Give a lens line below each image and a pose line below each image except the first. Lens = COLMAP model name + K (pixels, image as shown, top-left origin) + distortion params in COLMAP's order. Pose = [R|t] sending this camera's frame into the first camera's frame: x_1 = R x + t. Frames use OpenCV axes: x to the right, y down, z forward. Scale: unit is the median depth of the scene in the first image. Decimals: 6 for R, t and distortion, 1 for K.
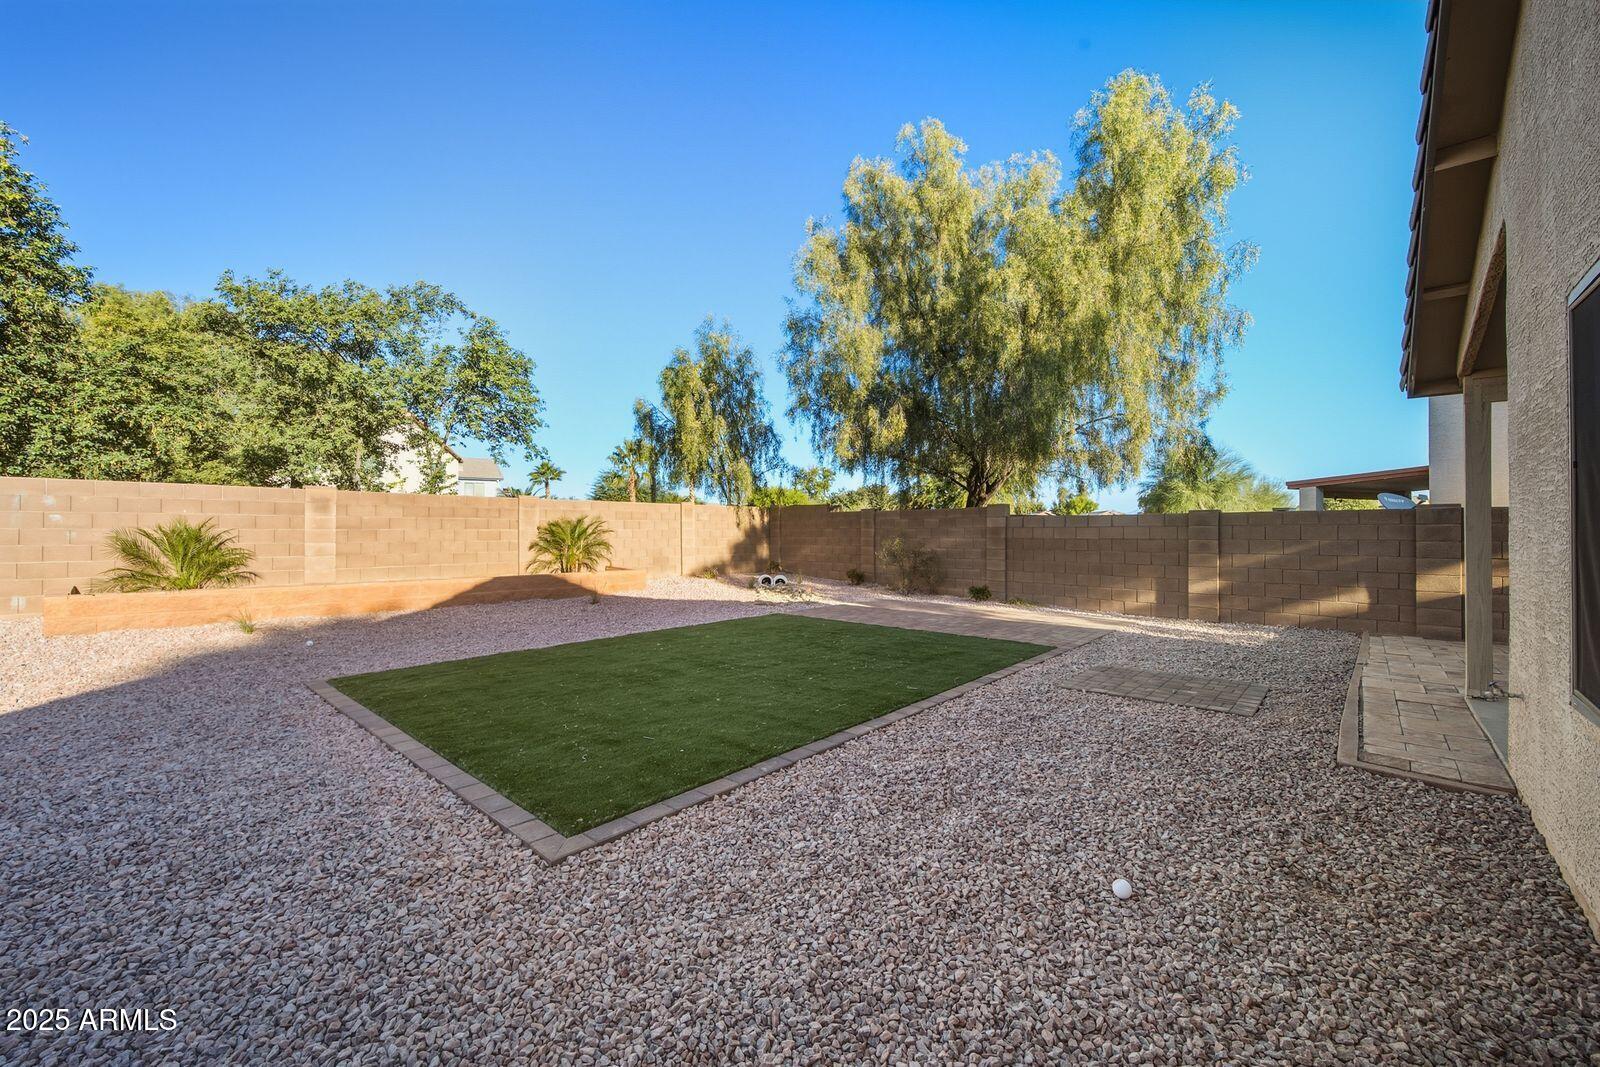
lens RADIAL K [[626.1, 0, 800.1], [0, 626.1, 535.4], [0, 0, 1]] dist [0.000226, 0.000570]
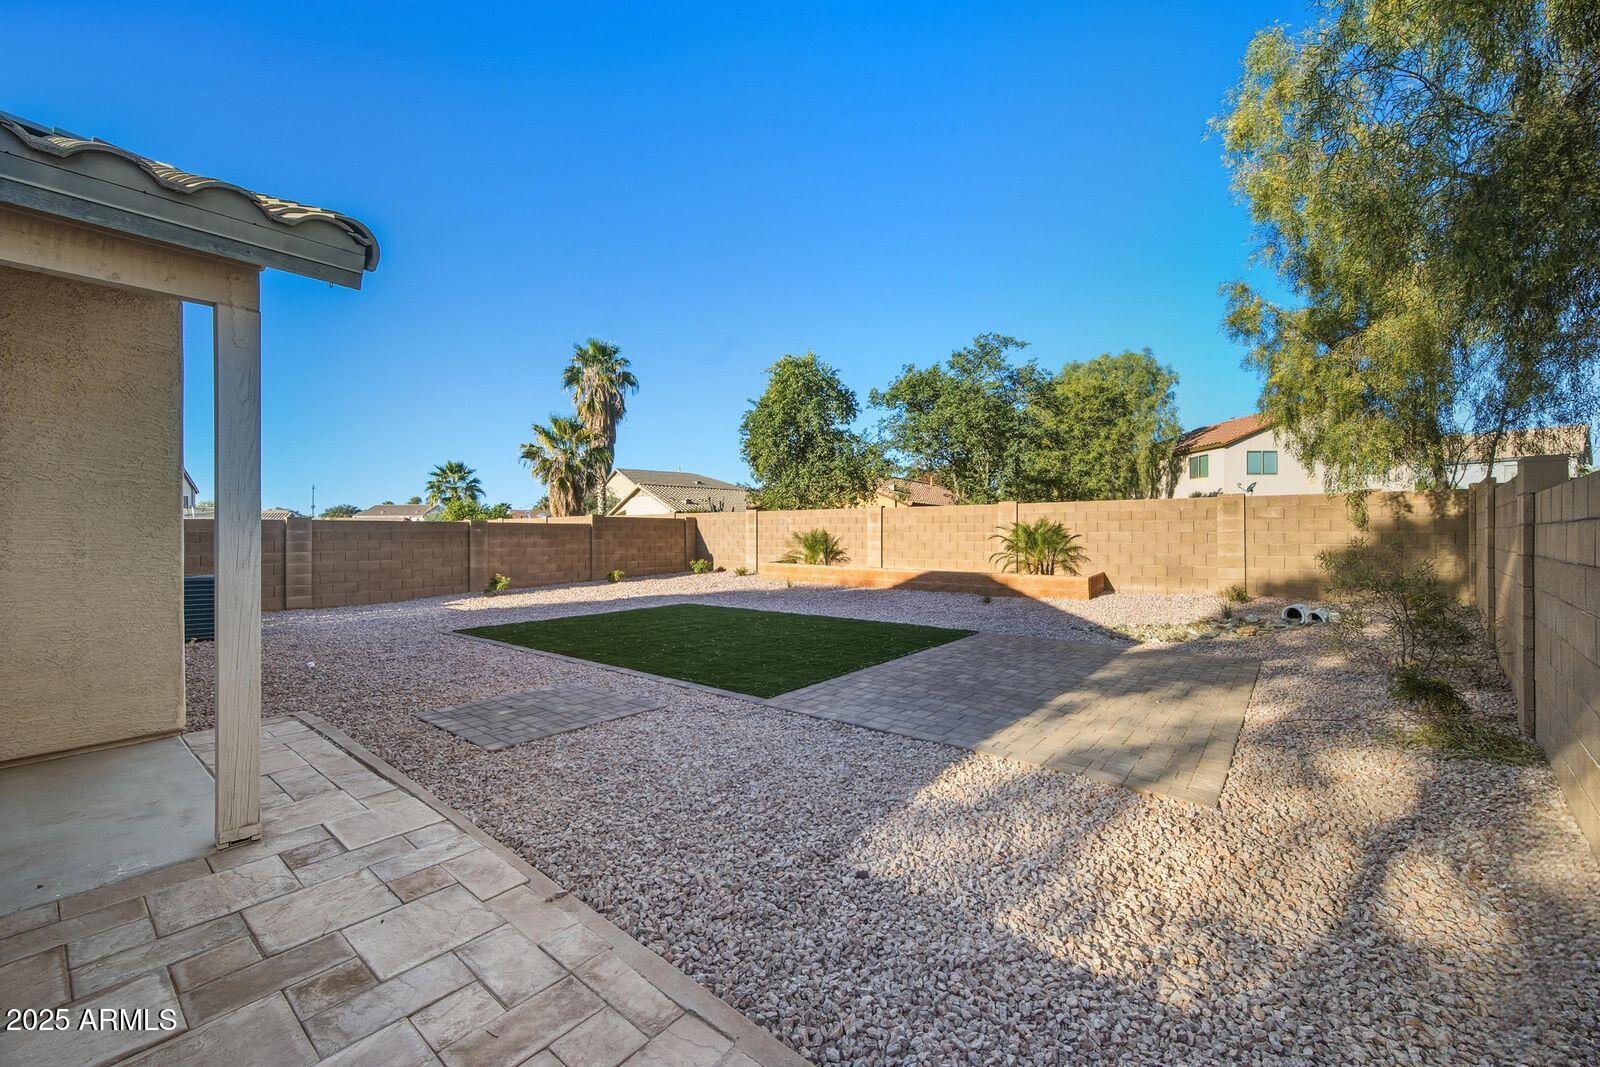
lens RADIAL K [[626.1, 0, 800.6], [0, 626.1, 534.2], [0, 0, 1]] dist [0.000226, 0.000570]
pose [[0.036865, -0.001752, -0.999319, 0.817233], [-0.003175, 0.999993, -0.001870, -0.003482], [0.999315, 0.003242, 0.036859, 0.732892]]
